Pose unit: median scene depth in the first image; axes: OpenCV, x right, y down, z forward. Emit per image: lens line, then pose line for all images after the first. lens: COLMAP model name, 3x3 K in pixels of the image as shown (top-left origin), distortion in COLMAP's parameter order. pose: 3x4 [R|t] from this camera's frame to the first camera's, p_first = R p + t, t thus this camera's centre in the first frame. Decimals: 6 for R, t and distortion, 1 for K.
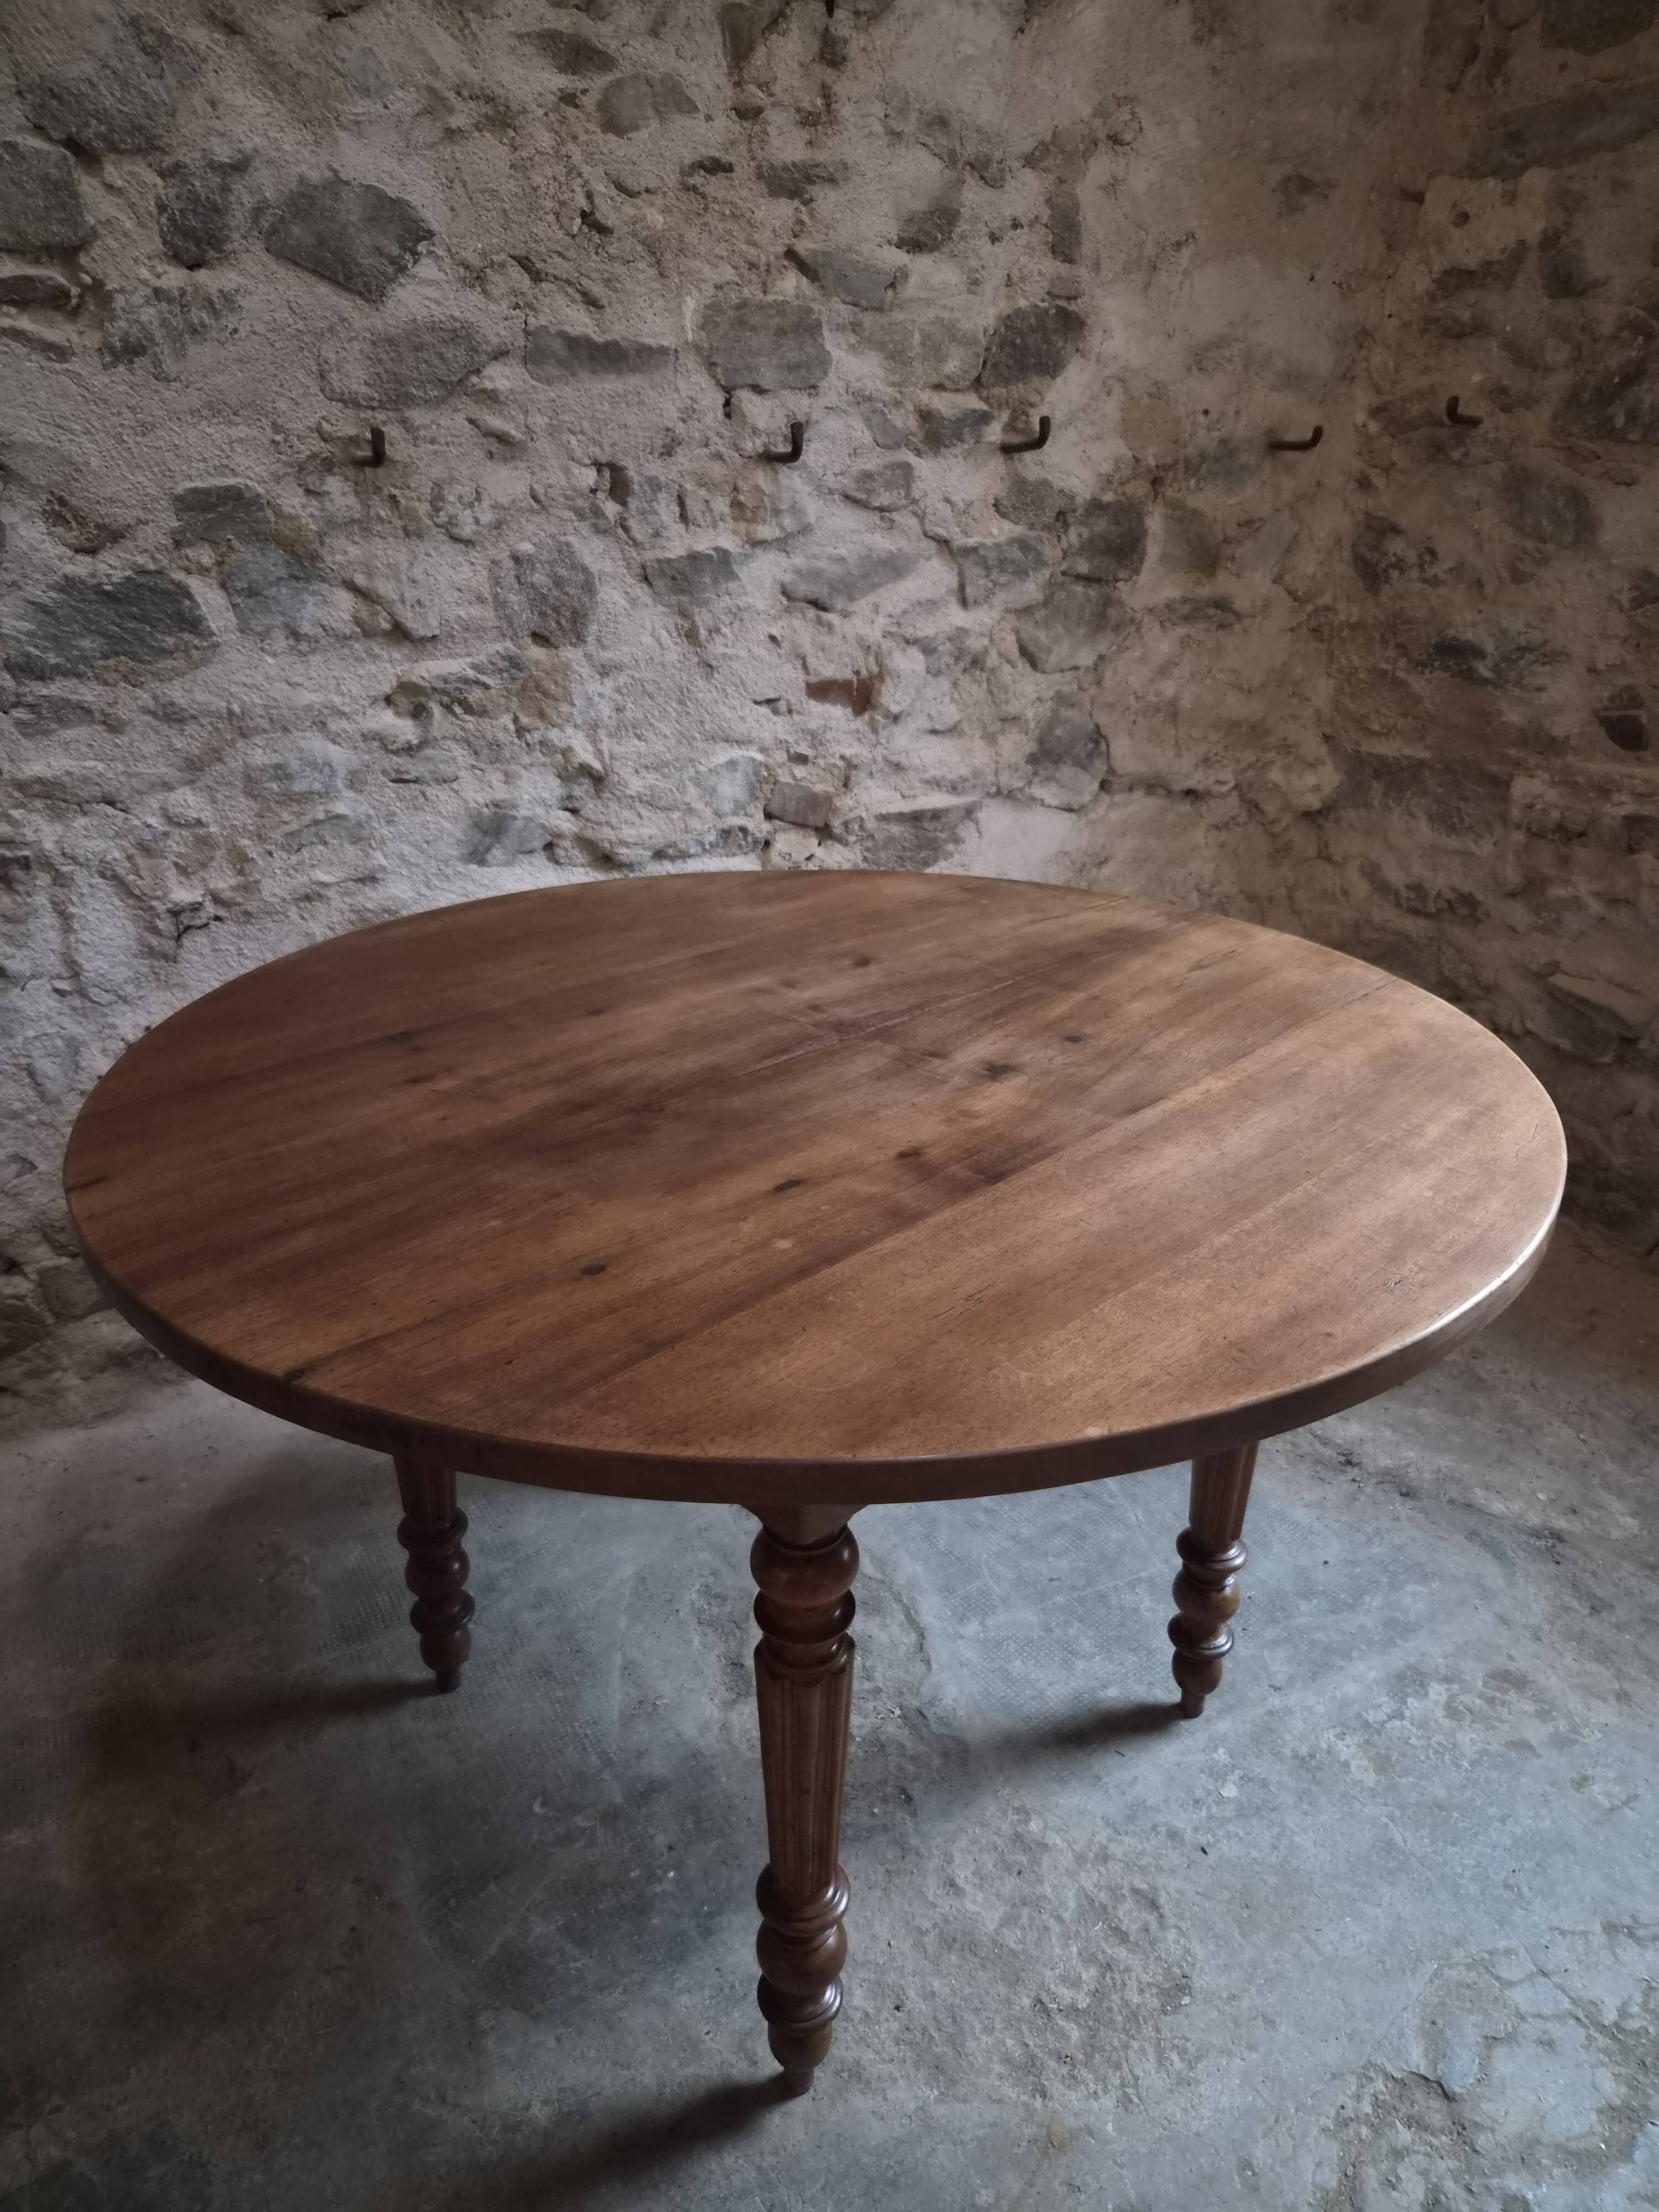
lens RADIAL K [[1495.0, 0, 863.3], [0, 1495.0, 1112.0], [0, 0, 1]] dist [0.059497, -0.047996]
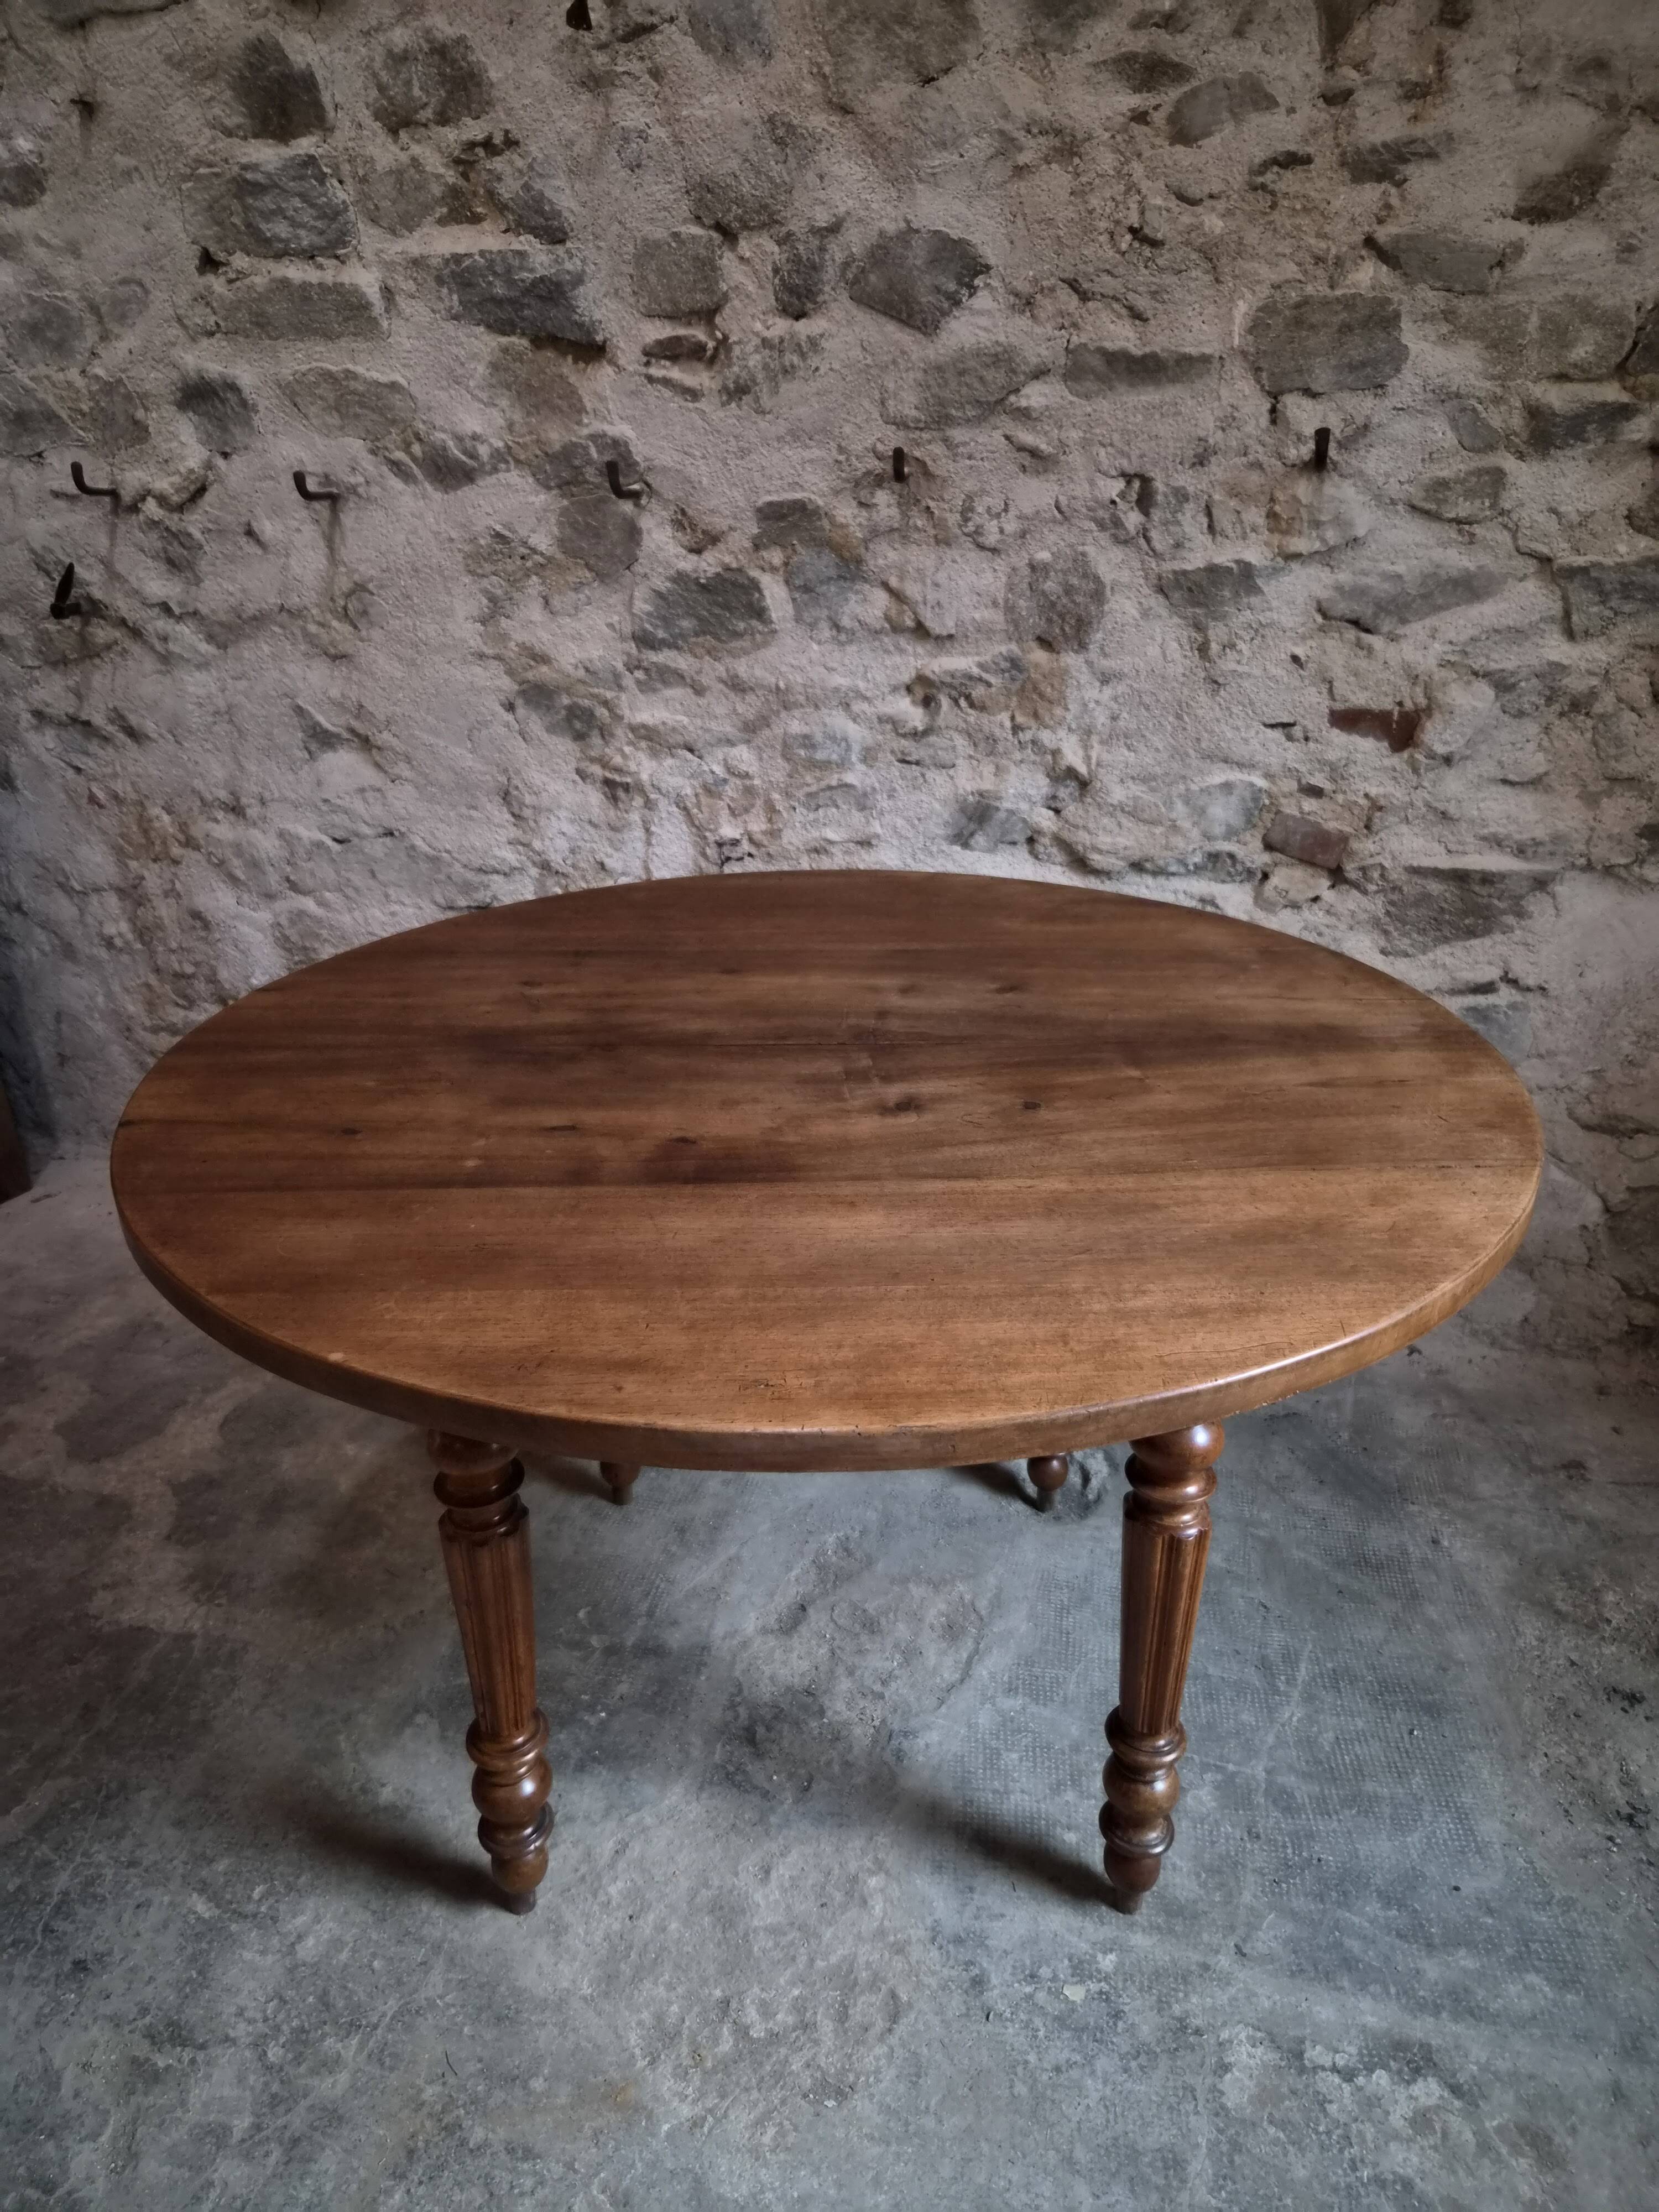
lens RADIAL K [[1495.0, 0, 829.8], [0, 1495.0, 1109.5], [0, 0, 1]] dist [0.059497, -0.047996]
pose [[0.706175, 0.273691, -0.653001, 0.454617], [-0.270034, 0.956668, 0.108942, -0.078849], [0.654522, 0.099400, 0.749481, 0.153295]]
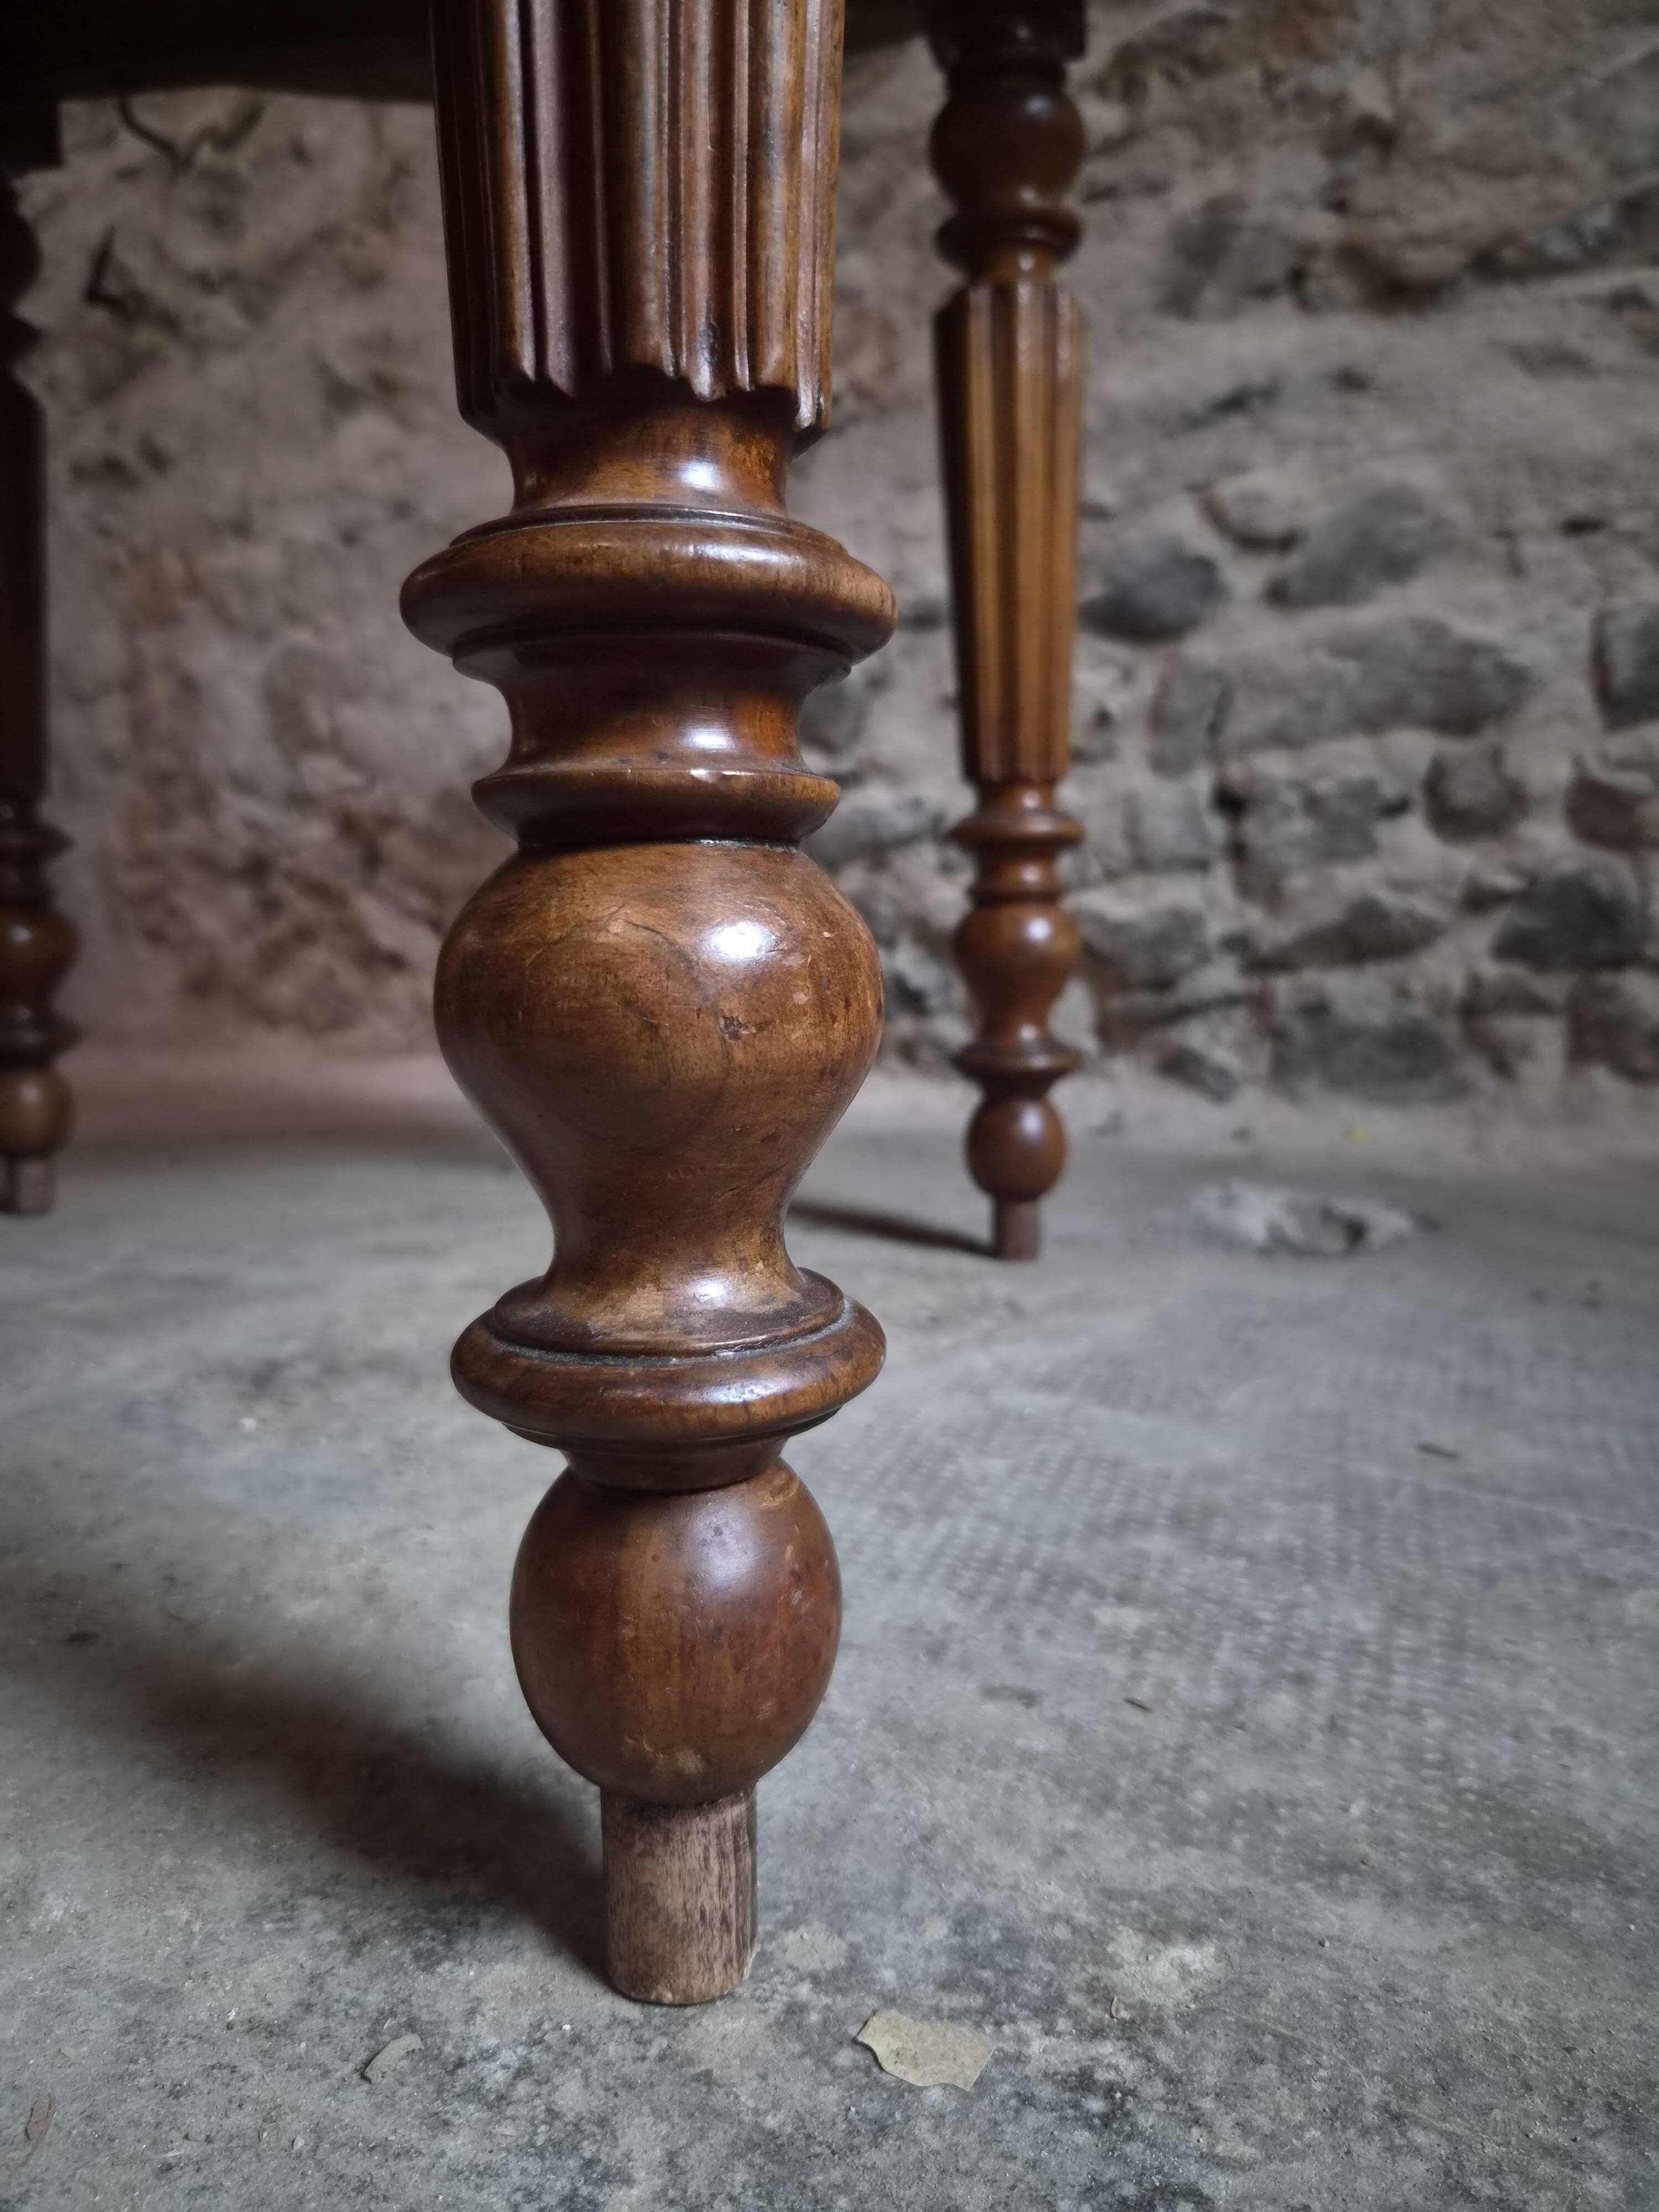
lens RADIAL K [[1573.0, 0, 816.7], [0, 1573.0, 1121.4], [0, 0, 1]] dist [0.004049, -0.013166]
pose [[0.507641, 0.096341, -0.856165, 0.294257], [-0.353594, 0.929480, -0.105064, 0.300521], [0.785666, 0.356069, 0.505908, 0.686695]]
